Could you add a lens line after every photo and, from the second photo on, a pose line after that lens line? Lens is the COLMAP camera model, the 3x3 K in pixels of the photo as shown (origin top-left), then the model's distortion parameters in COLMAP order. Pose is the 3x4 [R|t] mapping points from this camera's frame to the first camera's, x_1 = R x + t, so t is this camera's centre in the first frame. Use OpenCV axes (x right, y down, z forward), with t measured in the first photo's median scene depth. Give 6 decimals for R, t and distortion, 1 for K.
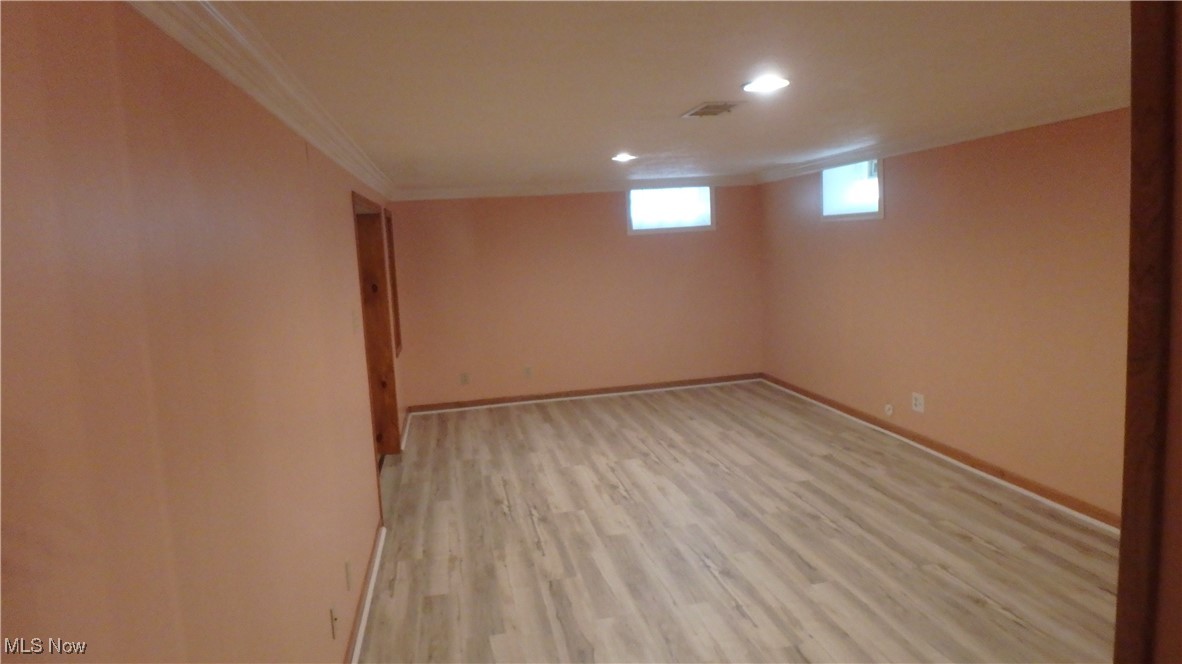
lens RADIAL K [[724.1, 0, 592.7], [0, 724.1, 324.5], [0, 0, 1]] dist [-0.050049, -0.001368]
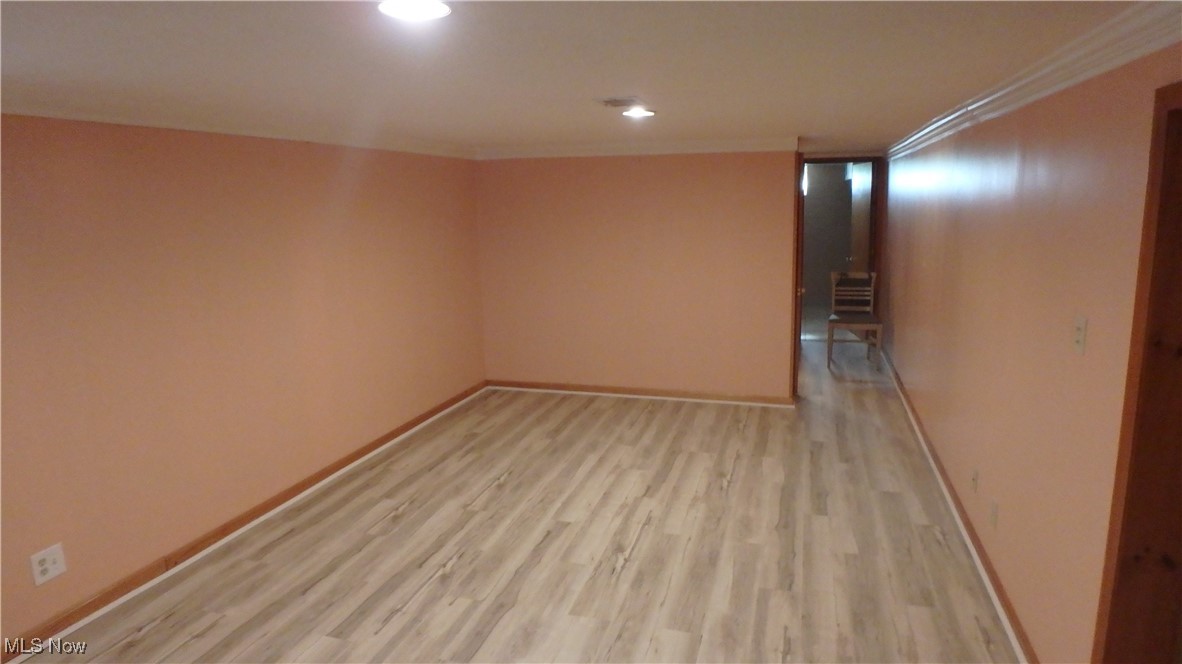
lens RADIAL K [[724.1, 0, 592.7], [0, 724.1, 324.5], [0, 0, 1]] dist [-0.050049, -0.001368]
pose [[-0.884704, -0.003500, 0.466140, -0.254243], [0.124742, 0.961726, 0.243972, -0.216858], [-0.449153, 0.273990, -0.850406, 1.747799]]
